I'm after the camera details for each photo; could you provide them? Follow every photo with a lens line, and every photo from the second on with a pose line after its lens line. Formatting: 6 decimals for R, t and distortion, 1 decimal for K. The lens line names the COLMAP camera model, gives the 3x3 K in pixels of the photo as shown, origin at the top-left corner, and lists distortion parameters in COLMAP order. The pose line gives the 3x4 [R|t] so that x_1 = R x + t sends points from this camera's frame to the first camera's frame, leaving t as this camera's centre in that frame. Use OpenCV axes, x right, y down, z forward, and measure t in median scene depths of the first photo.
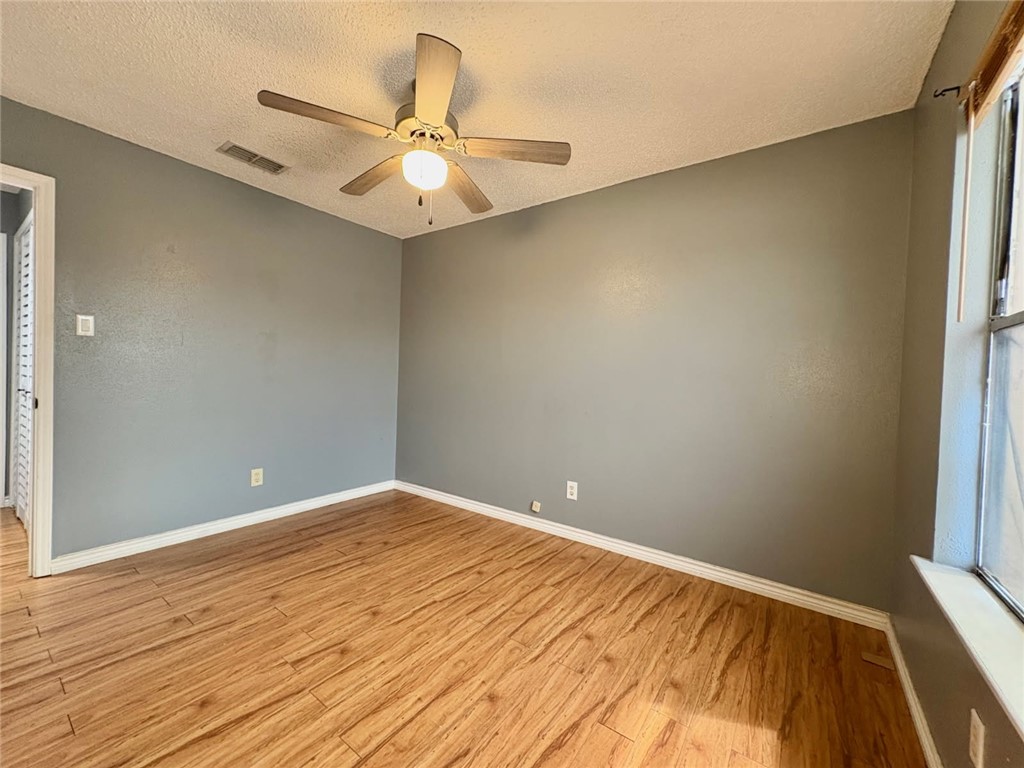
lens RADIAL K [[410.0, 0, 511.2], [0, 410.0, 386.2], [0, 0, 1]] dist [-0.000181, -0.000125]
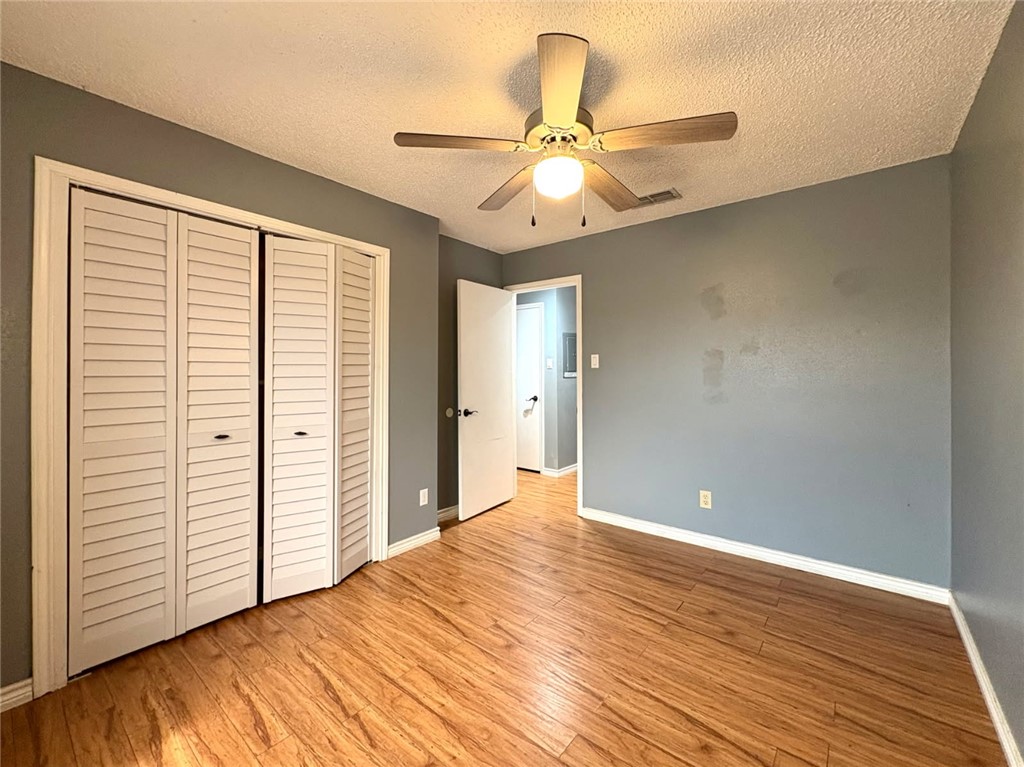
lens RADIAL K [[430.6, 0, 511.7], [0, 430.6, 372.7], [0, 0, 1]] dist [0.000166, -0.000131]
pose [[-0.058200, -0.027330, -0.997931, 0.600740], [-0.025659, 0.999336, -0.025872, -0.058753], [0.997975, 0.024100, -0.058863, 0.797278]]
